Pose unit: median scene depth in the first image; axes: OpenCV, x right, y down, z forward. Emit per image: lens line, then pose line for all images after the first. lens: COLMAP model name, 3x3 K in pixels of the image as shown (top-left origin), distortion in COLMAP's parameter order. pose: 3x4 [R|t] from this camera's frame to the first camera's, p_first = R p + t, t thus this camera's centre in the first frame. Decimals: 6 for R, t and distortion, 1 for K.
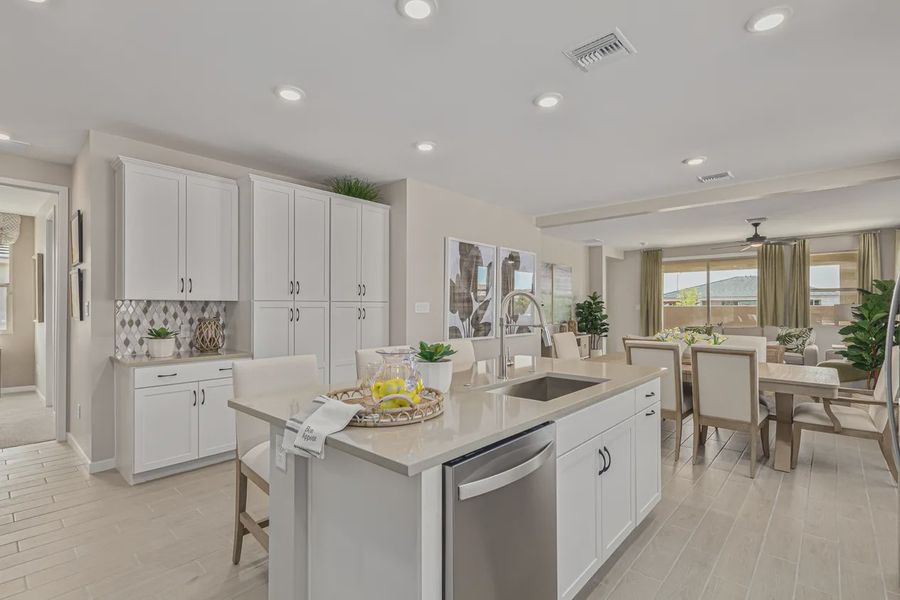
lens RADIAL K [[417.1, 0, 457.0], [0, 417.1, 306.7], [0, 0, 1]] dist [0.006951, -0.002992]
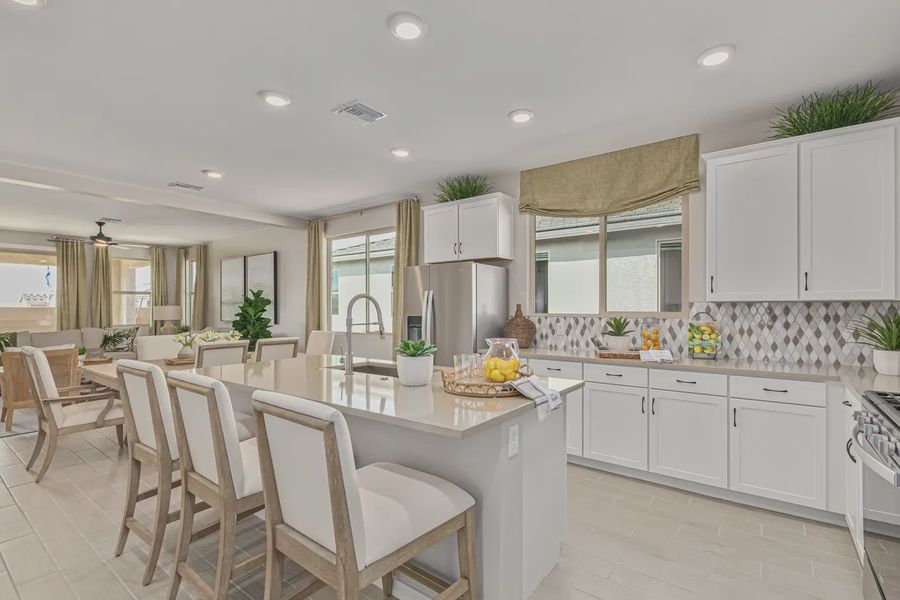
lens RADIAL K [[417.1, 0, 452.7], [0, 417.1, 308.0], [0, 0, 1]] dist [0.006951, -0.002992]
pose [[-0.081960, 0.000840, 0.996635, -0.319786], [-0.000833, 0.999999, -0.000912, -0.000098], [-0.996635, -0.000905, -0.081959, 0.265263]]
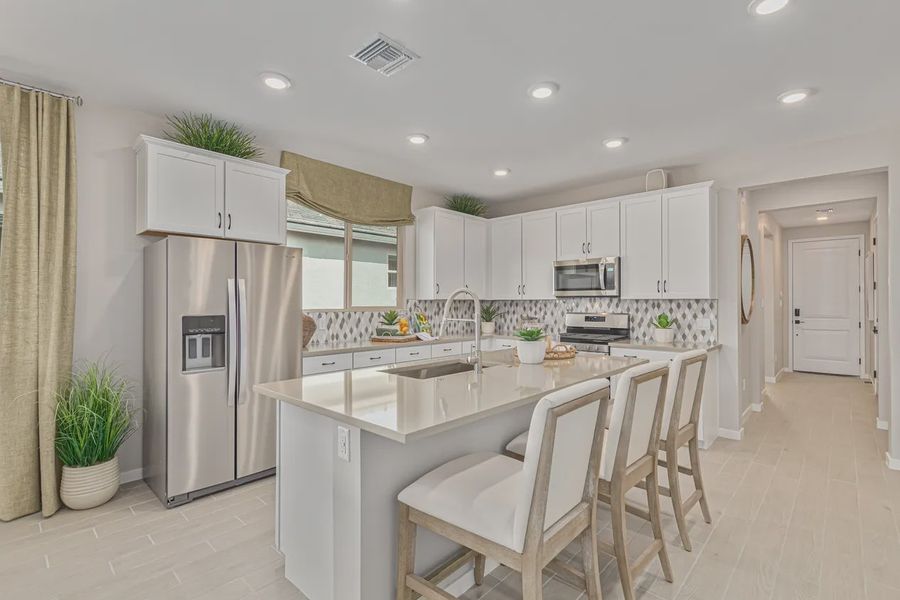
lens RADIAL K [[417.1, 0, 456.7], [0, 417.1, 301.8], [0, 0, 1]] dist [0.006951, -0.002992]
pose [[-0.999894, 0.000128, 0.014579, 0.048160], [0.000082, 0.999995, -0.003199, -0.001278], [-0.014579, -0.003197, -0.999889, 0.658945]]
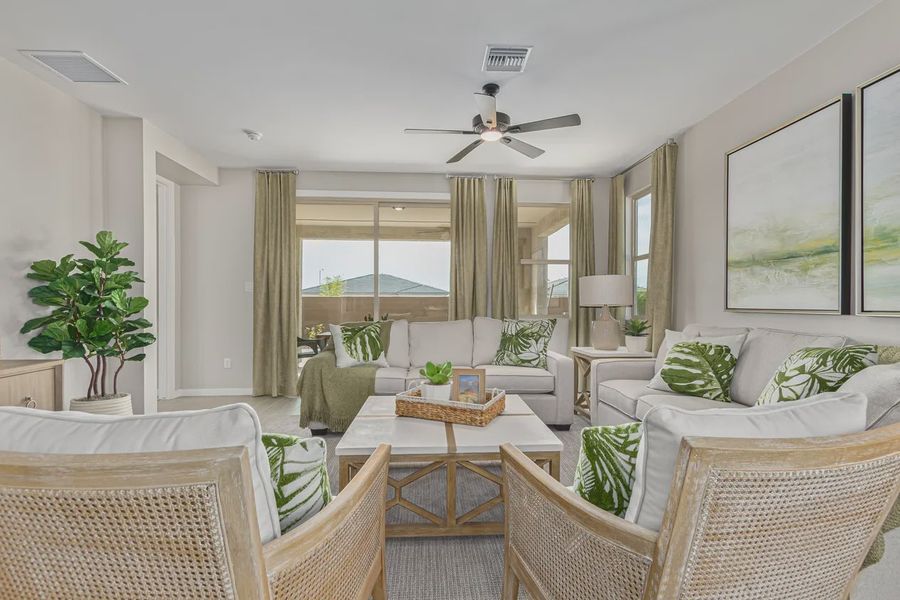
lens RADIAL K [[417.1, 0, 459.0], [0, 417.1, 307.2], [0, 0, 1]] dist [0.006951, -0.002992]
pose [[0.694158, -0.004610, 0.719808, 0.371374], [-0.002331, 0.999960, 0.008652, 0.030651], [-0.719819, -0.007684, 0.694119, 0.715178]]
